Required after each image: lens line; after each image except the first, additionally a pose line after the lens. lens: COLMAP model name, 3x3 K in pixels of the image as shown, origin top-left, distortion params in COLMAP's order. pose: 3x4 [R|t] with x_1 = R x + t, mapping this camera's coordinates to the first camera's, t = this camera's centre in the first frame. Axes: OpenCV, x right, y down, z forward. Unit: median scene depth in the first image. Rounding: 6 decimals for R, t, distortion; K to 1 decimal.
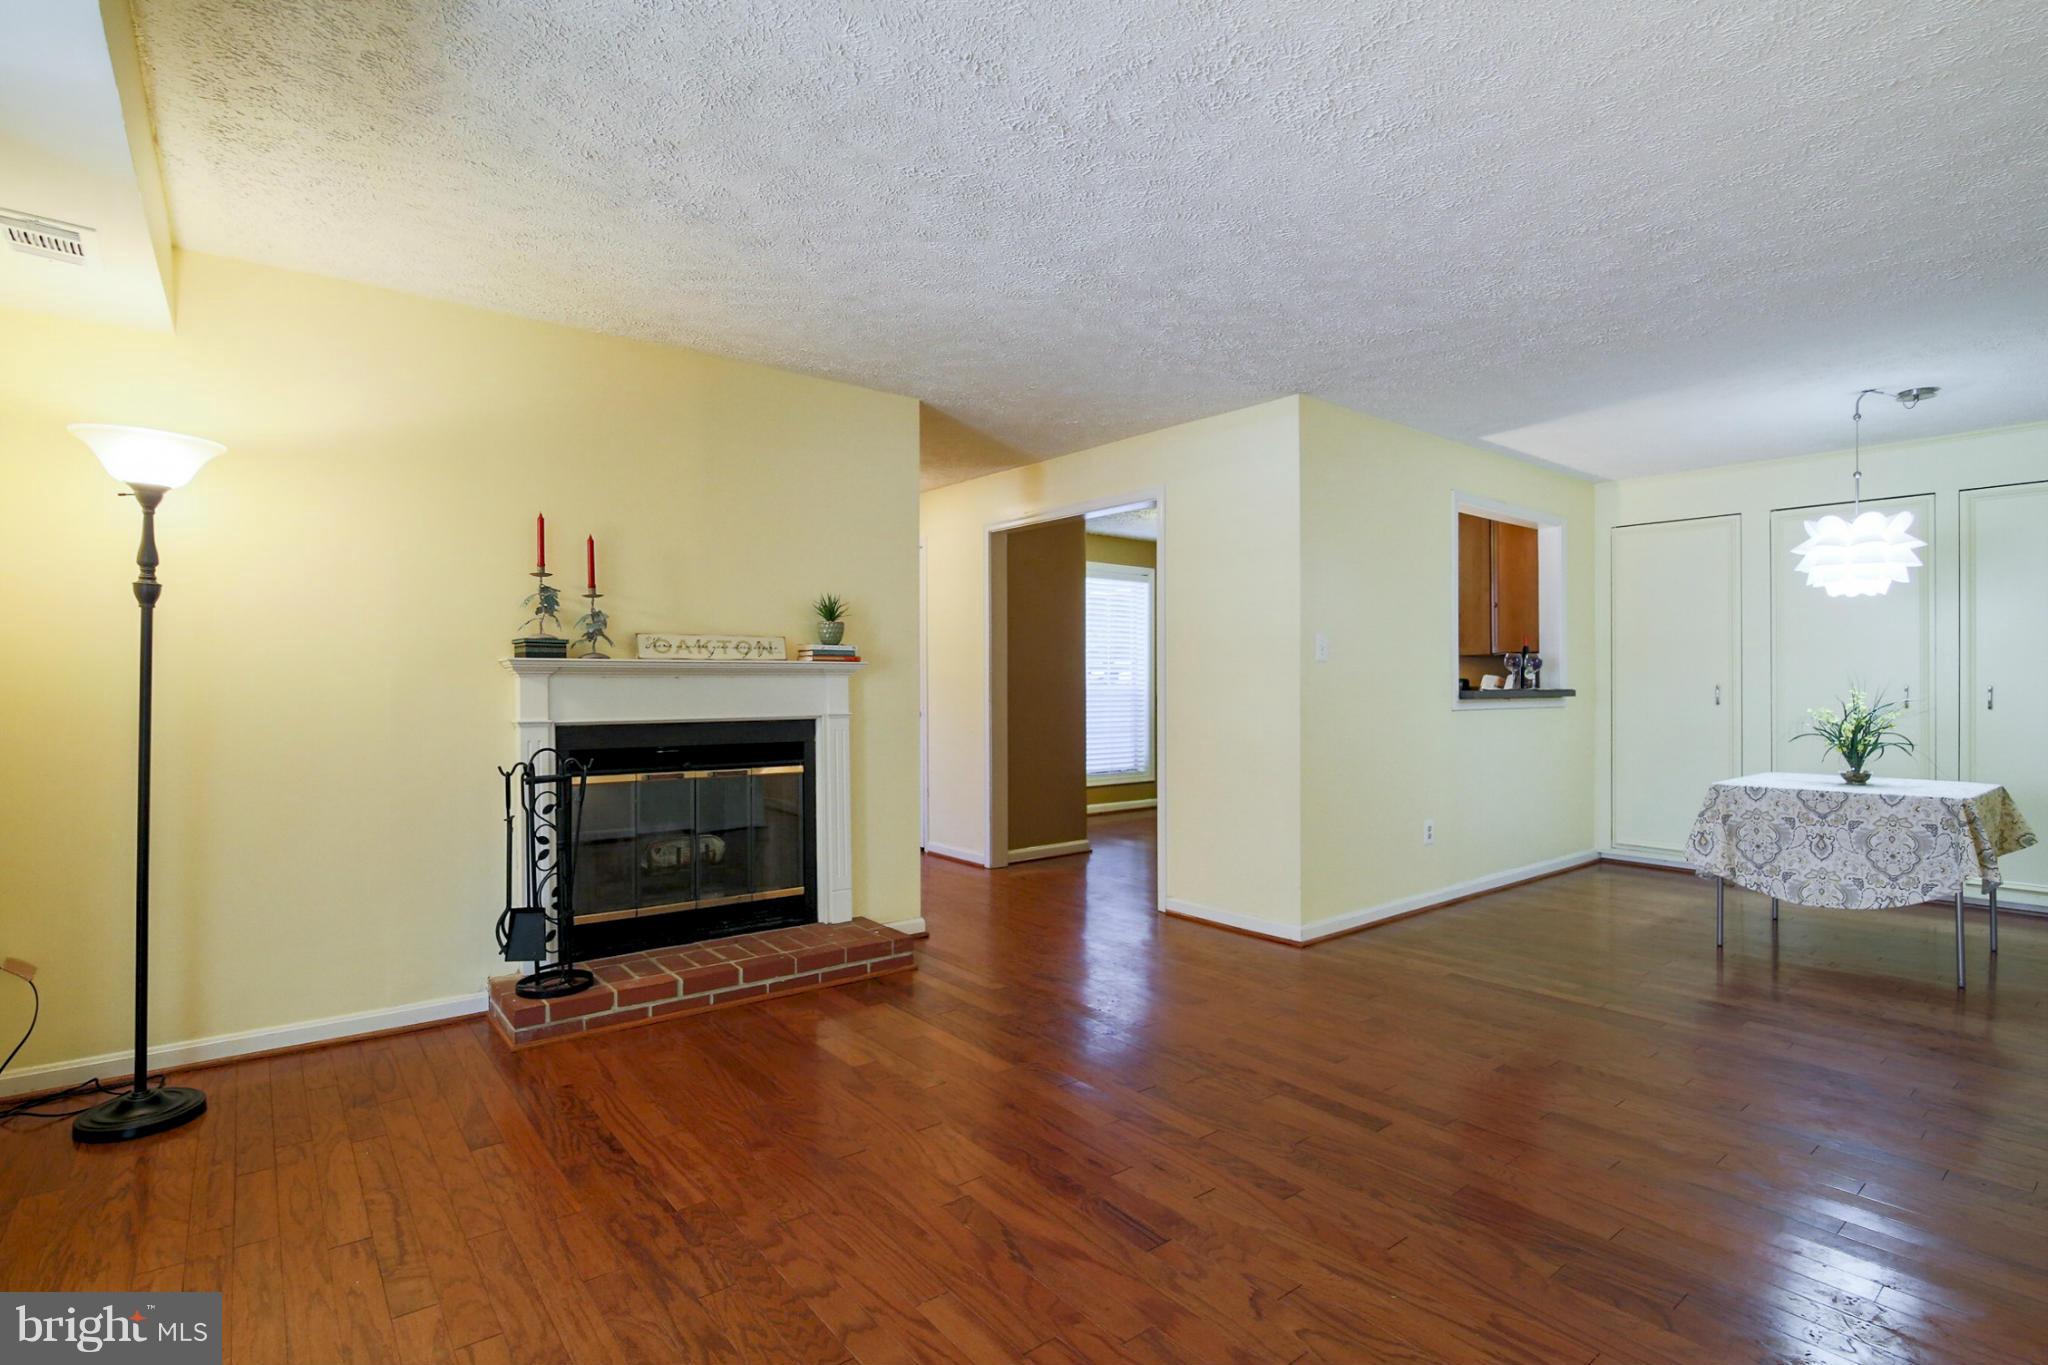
lens RADIAL K [[992.6, 0, 1038.6], [0, 992.6, 688.5], [0, 0, 1]] dist [-0.019159, 0.001245]
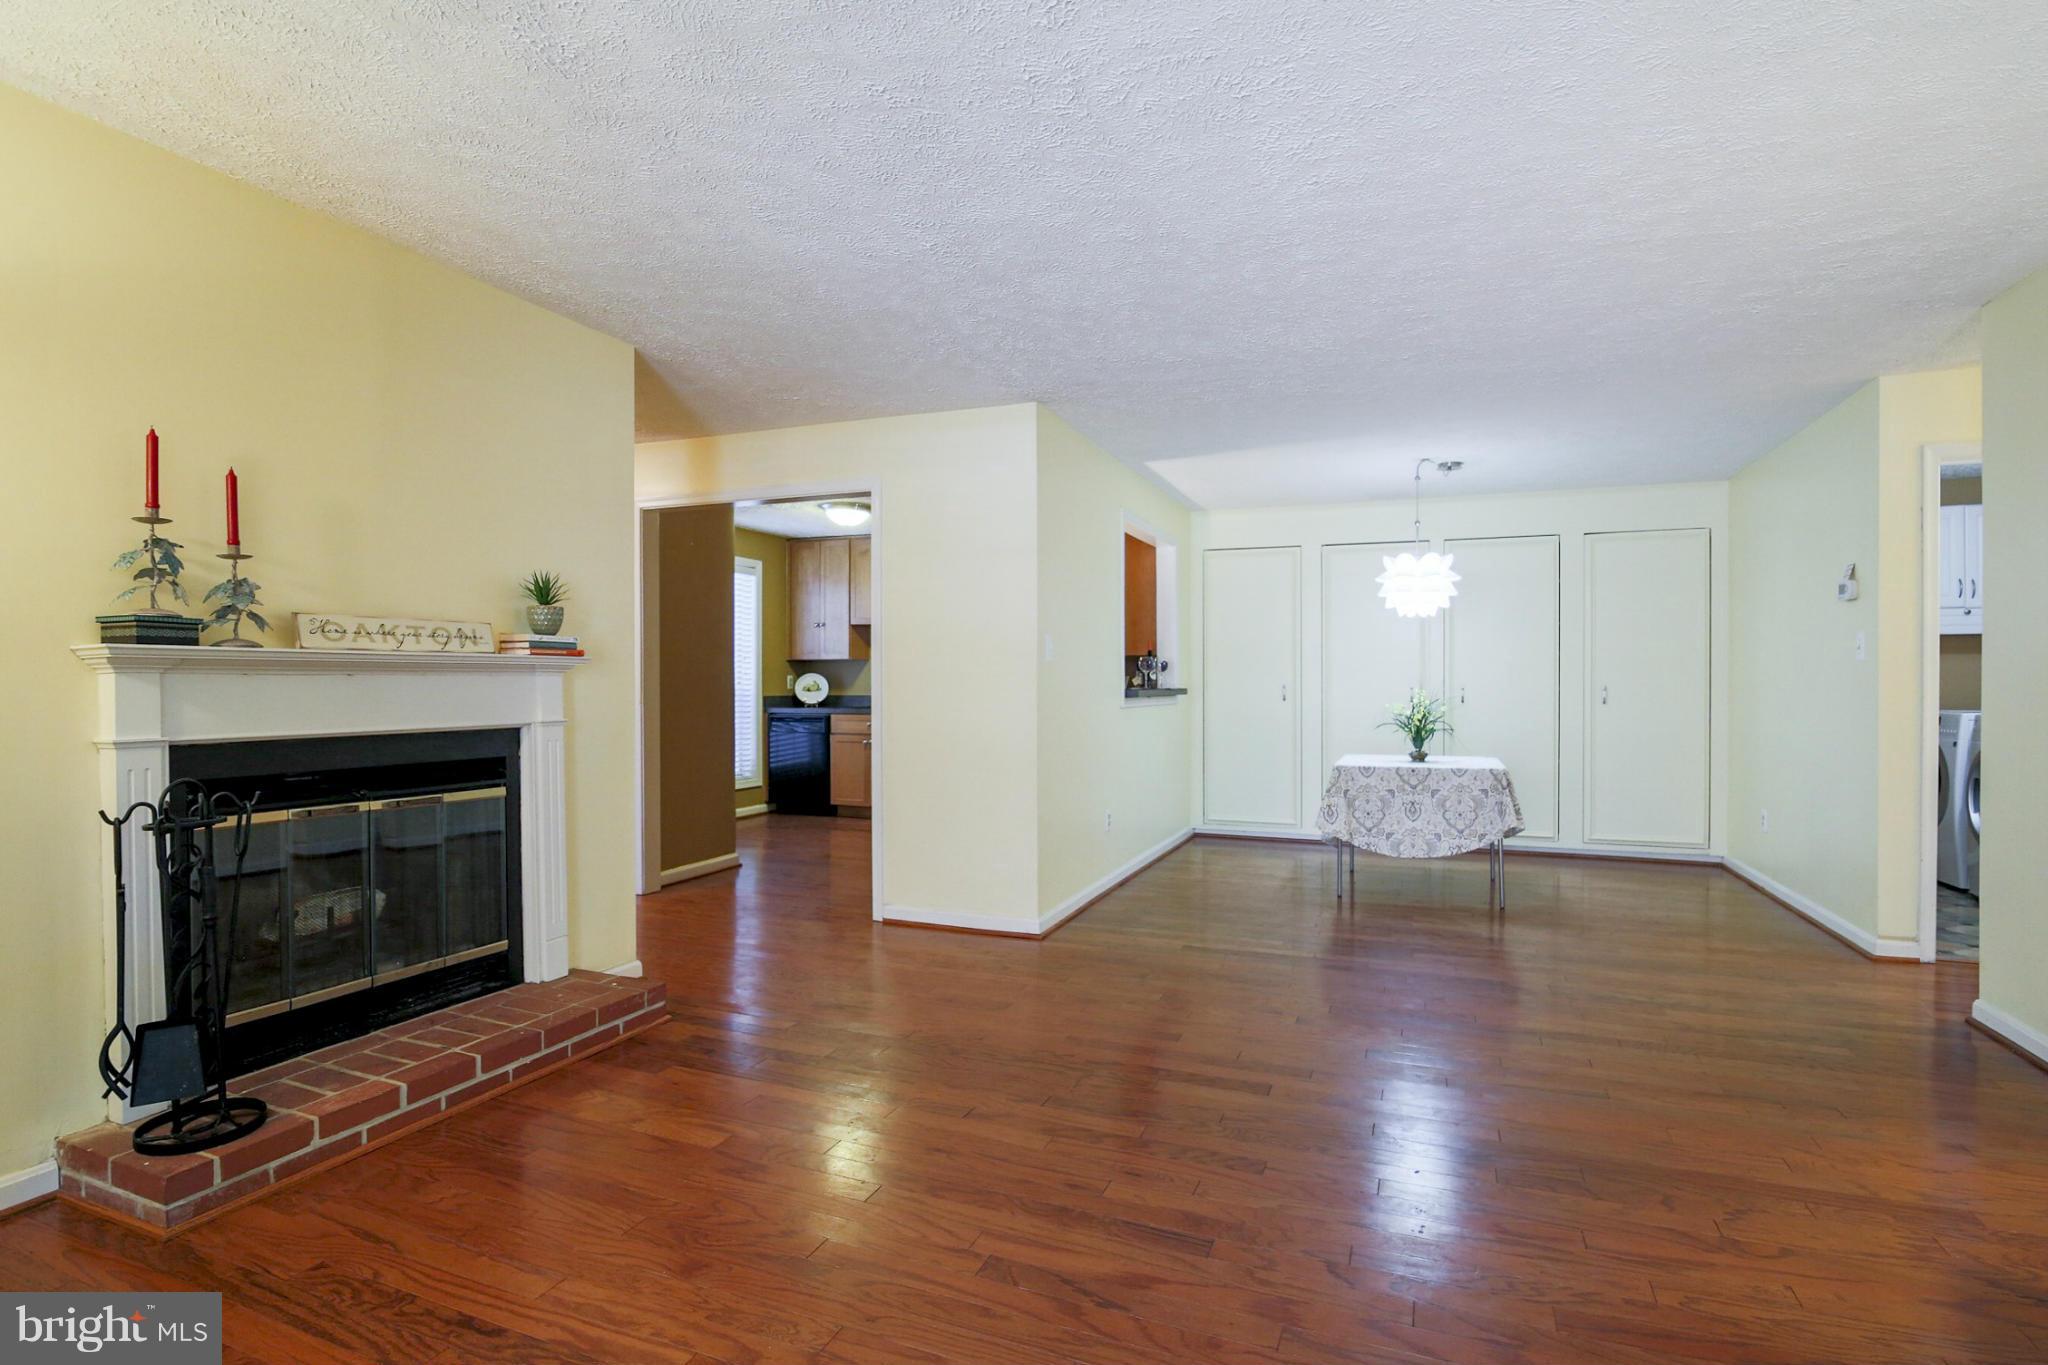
lens RADIAL K [[992.6, 0, 1038.8], [0, 992.6, 688.2], [0, 0, 1]] dist [-0.019159, 0.001245]
pose [[0.871660, -0.001694, 0.490108, -0.256089], [0.001190, 0.999998, 0.001338, -0.001512], [-0.490110, -0.000583, 0.871661, 0.107335]]
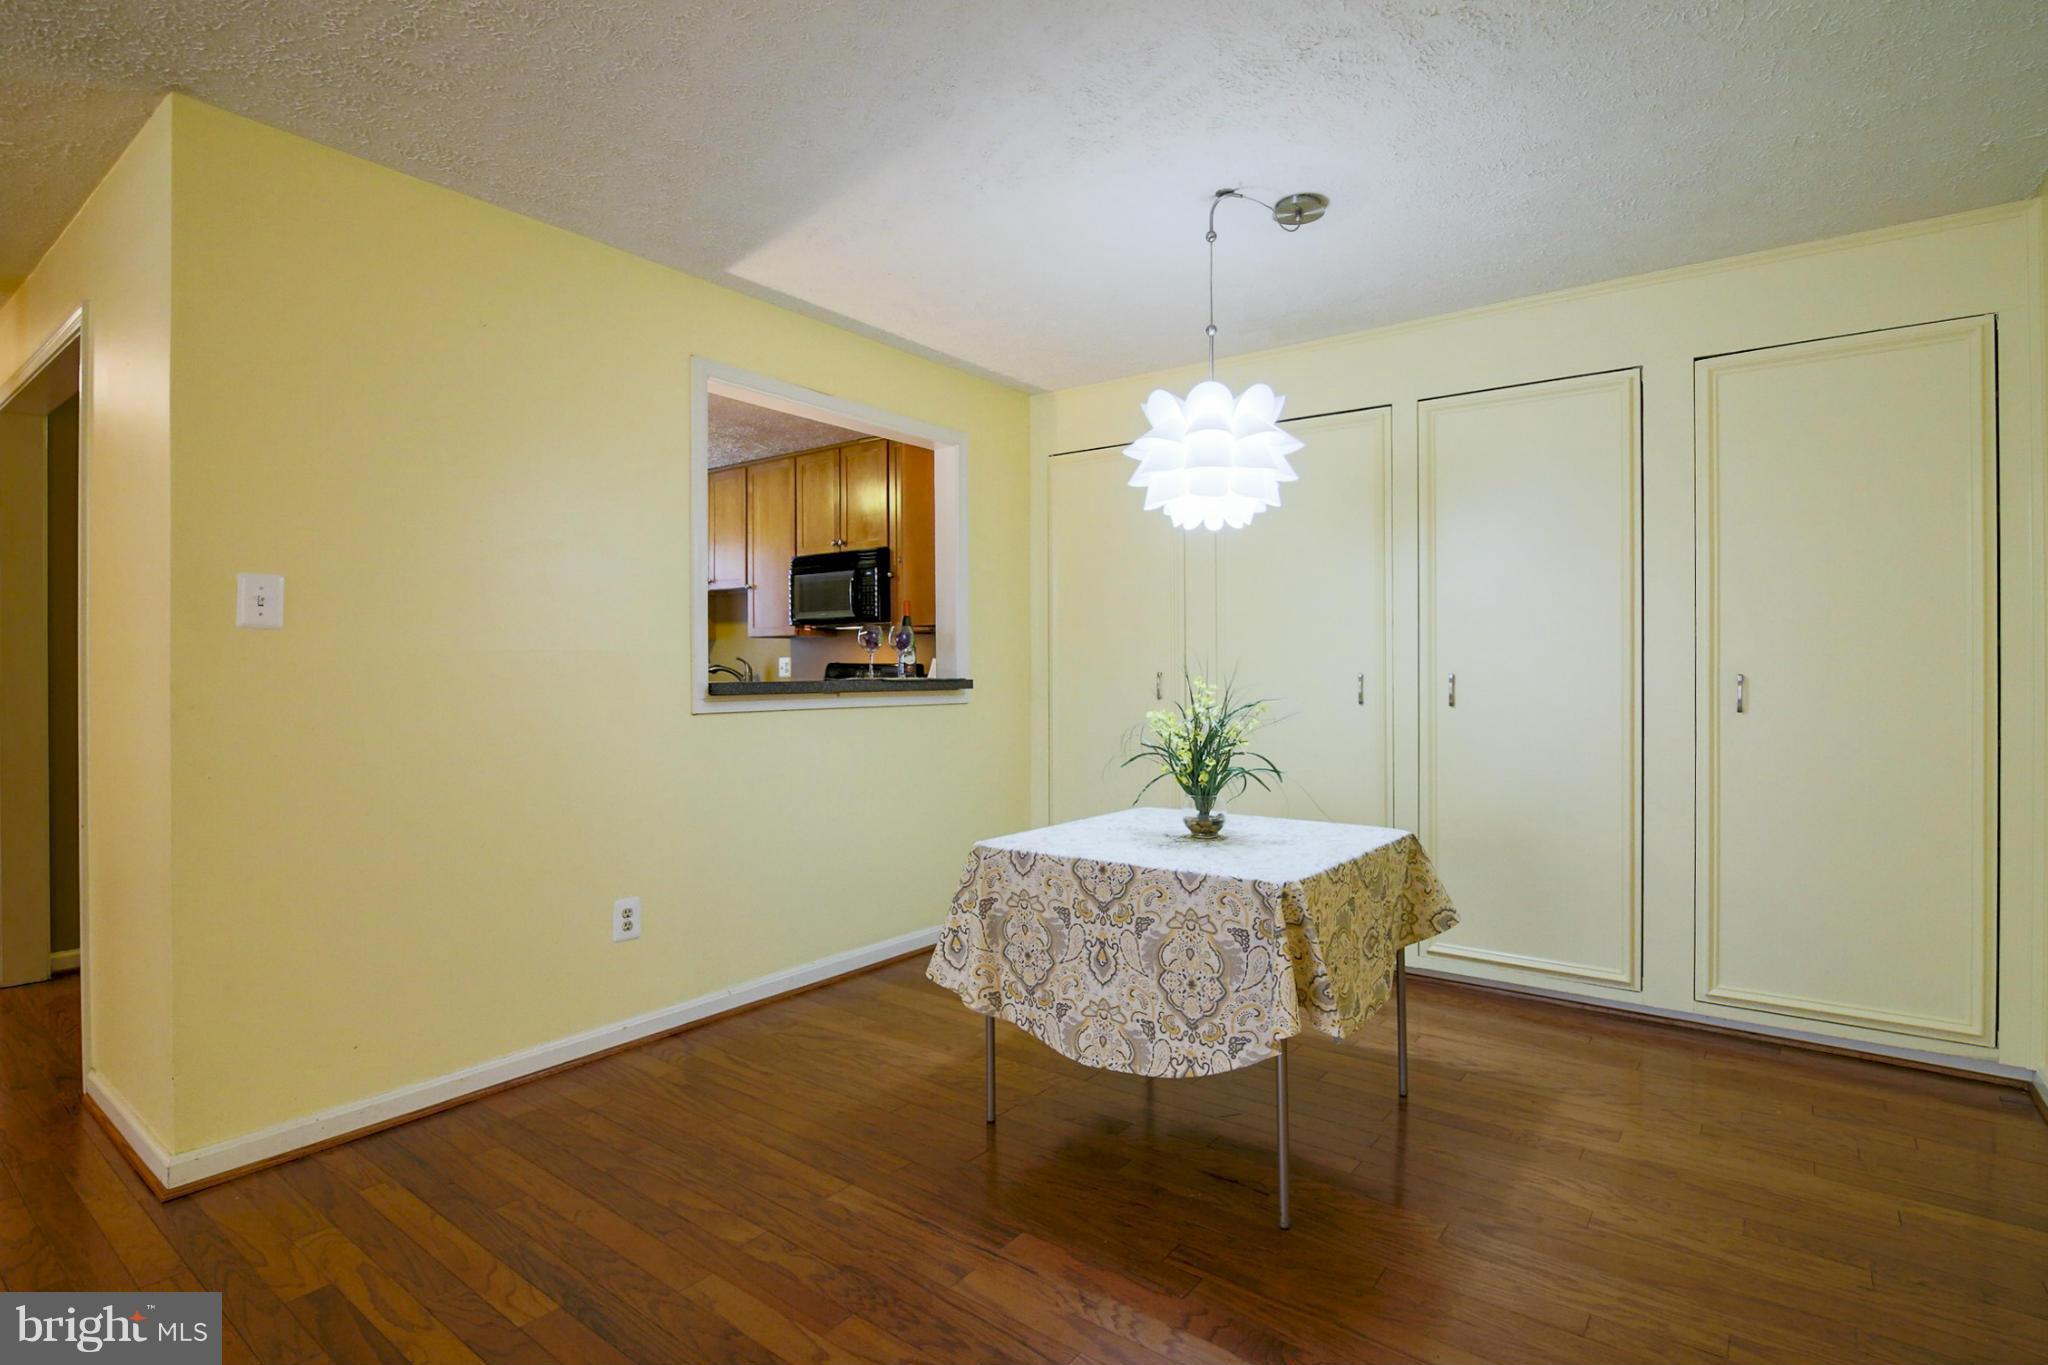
lens RADIAL K [[992.6, 0, 1039.6], [0, 992.6, 672.3], [0, 0, 1]] dist [-0.019159, 0.001245]
pose [[0.969876, -0.000588, 0.243599, 0.608004], [0.001278, 0.999996, -0.002674, -0.002381], [-0.243596, 0.002905, 0.969872, 0.445814]]
